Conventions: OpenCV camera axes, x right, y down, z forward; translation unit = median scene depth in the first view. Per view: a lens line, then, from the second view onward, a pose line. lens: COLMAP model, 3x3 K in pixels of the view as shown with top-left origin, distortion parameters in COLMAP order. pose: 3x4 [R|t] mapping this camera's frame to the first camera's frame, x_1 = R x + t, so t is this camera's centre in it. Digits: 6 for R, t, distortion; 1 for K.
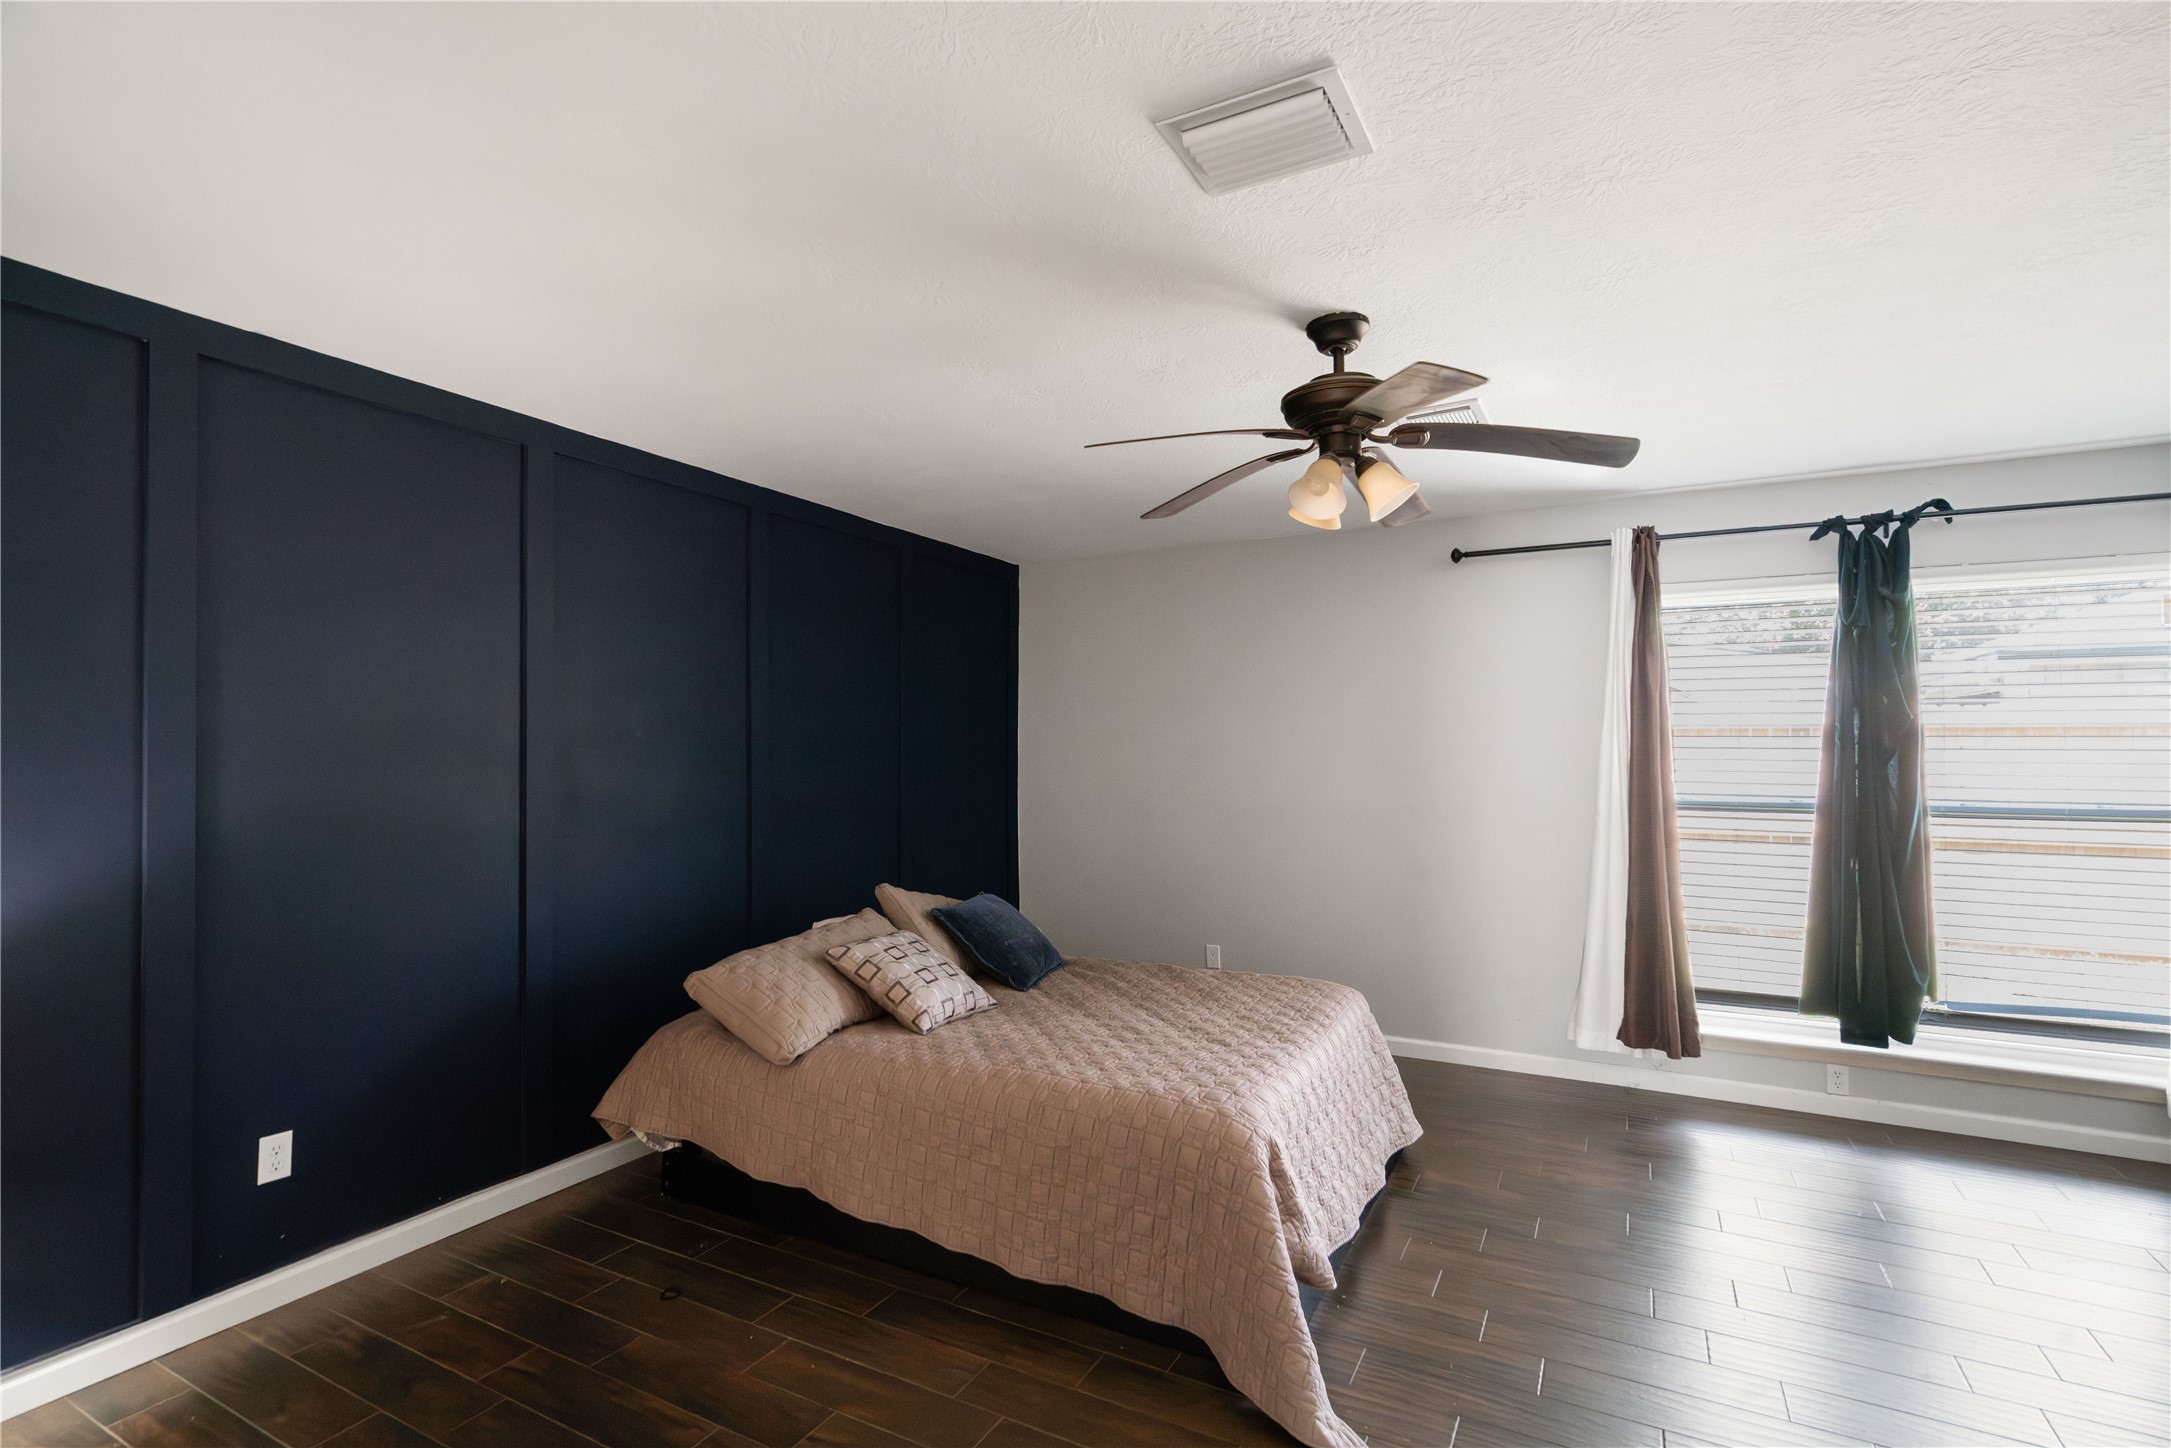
lens RADIAL K [[997.2, 0, 1089.5], [0, 997.2, 729.6], [0, 0, 1]] dist [0.001220, 0.000195]
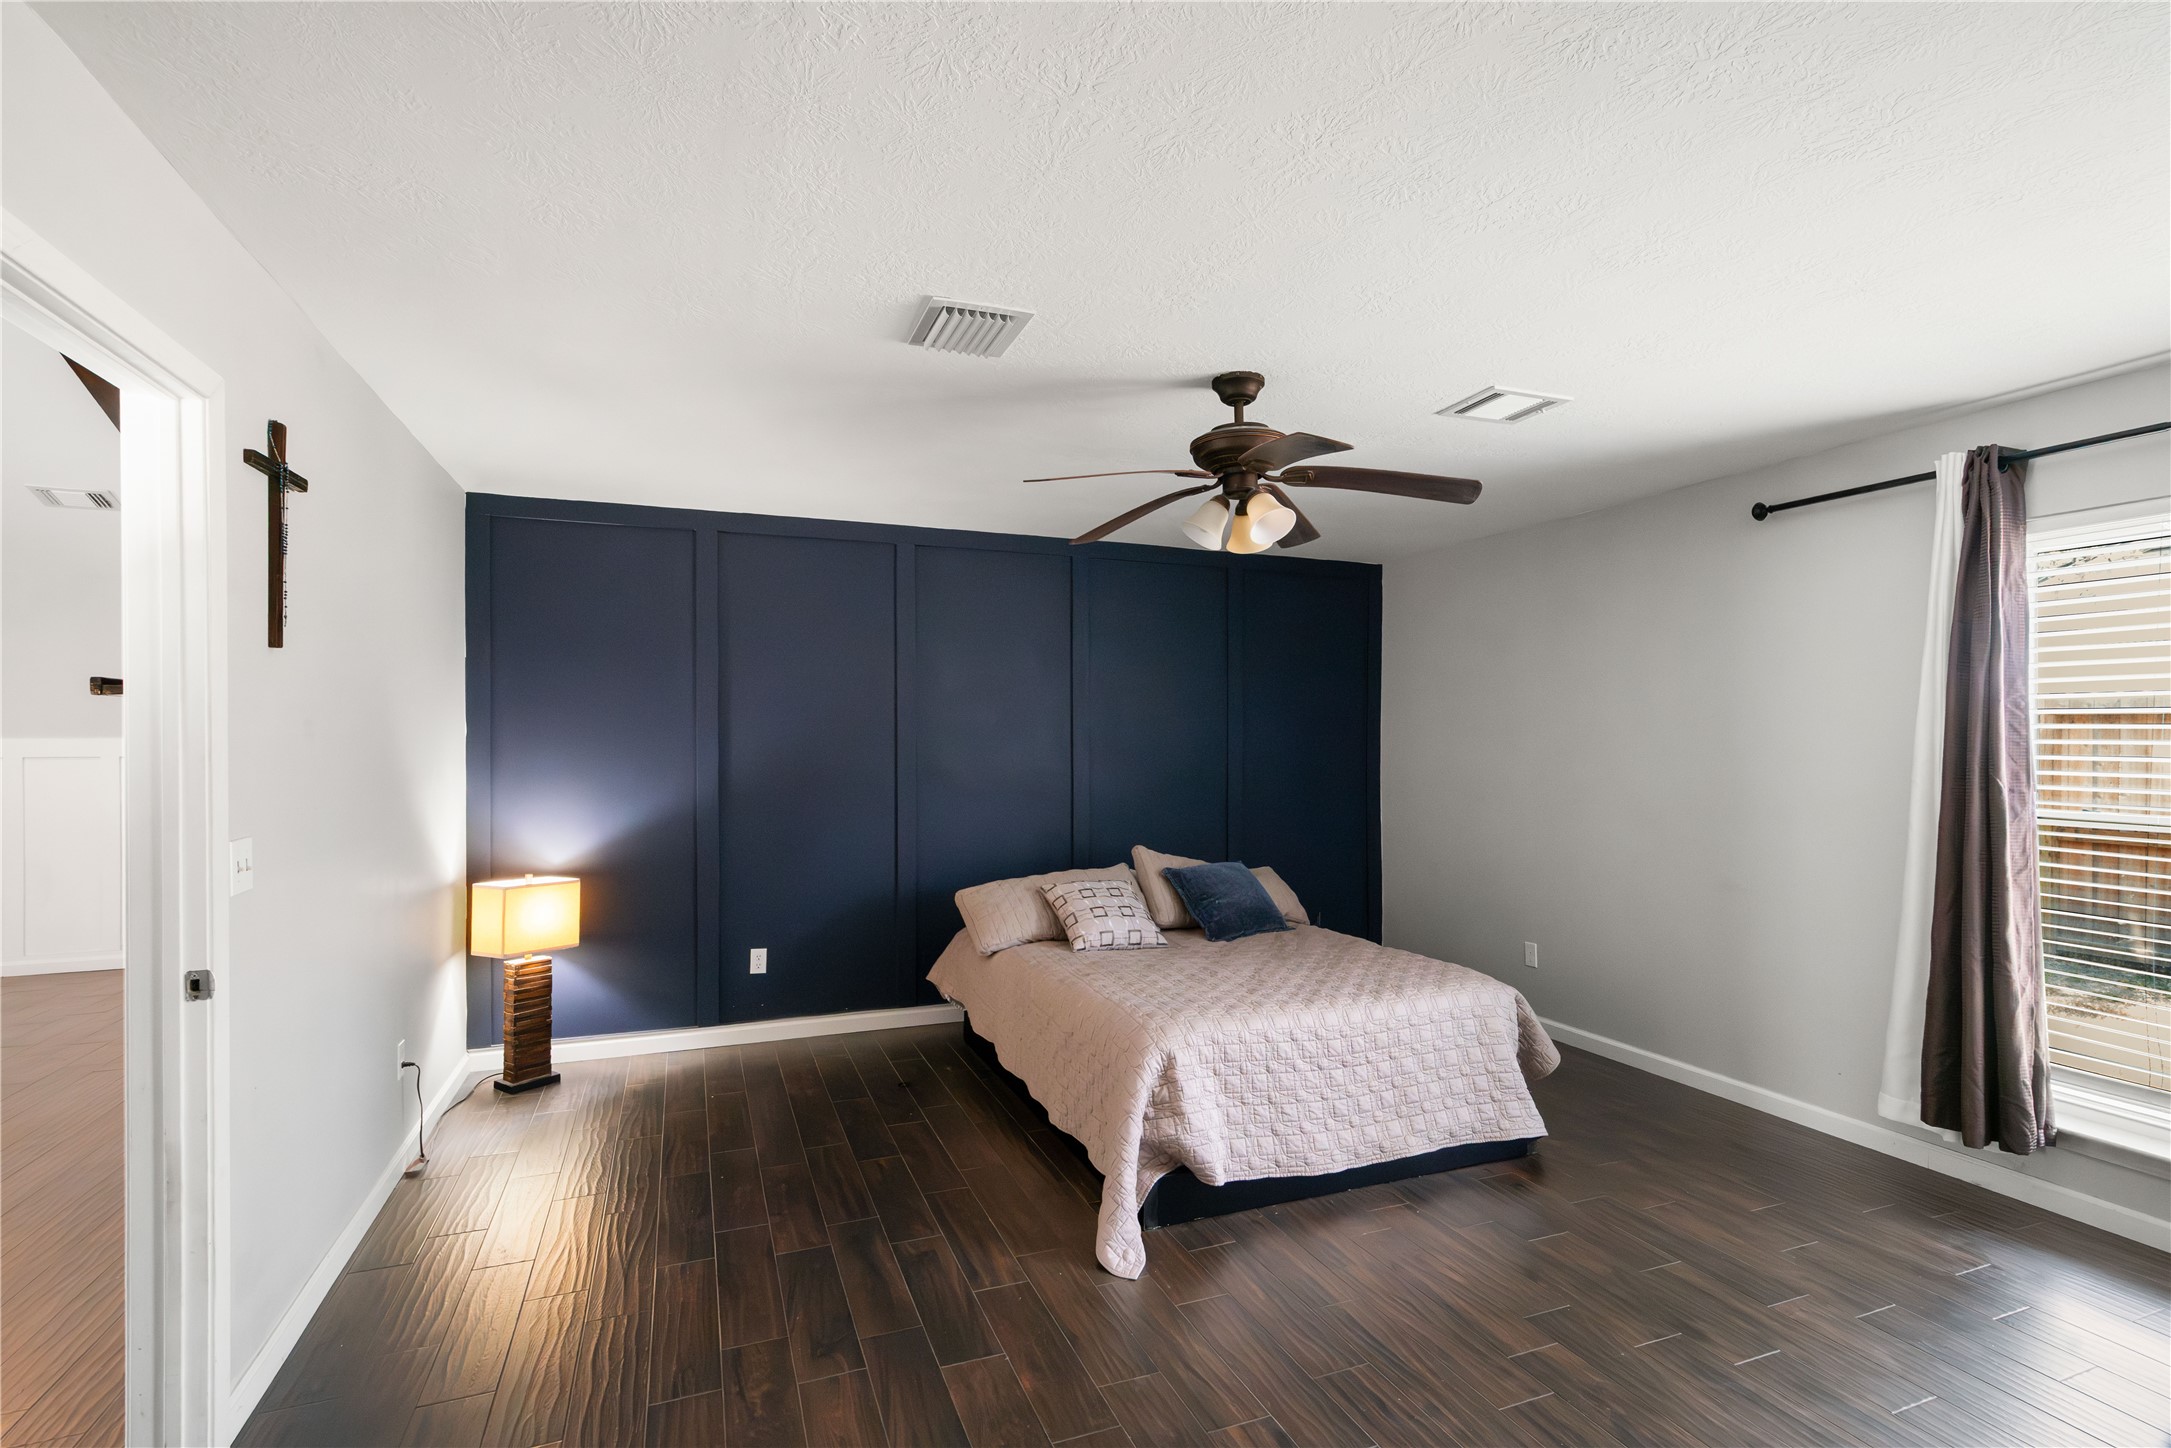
lens RADIAL K [[997.2, 0, 1091.8], [0, 997.2, 737.8], [0, 0, 1]] dist [0.001220, 0.000195]
pose [[0.773054, 0.002324, -0.634336, 0.559584], [0.010697, 0.999803, 0.016699, -0.004005], [0.634250, -0.019694, 0.772877, -0.013787]]
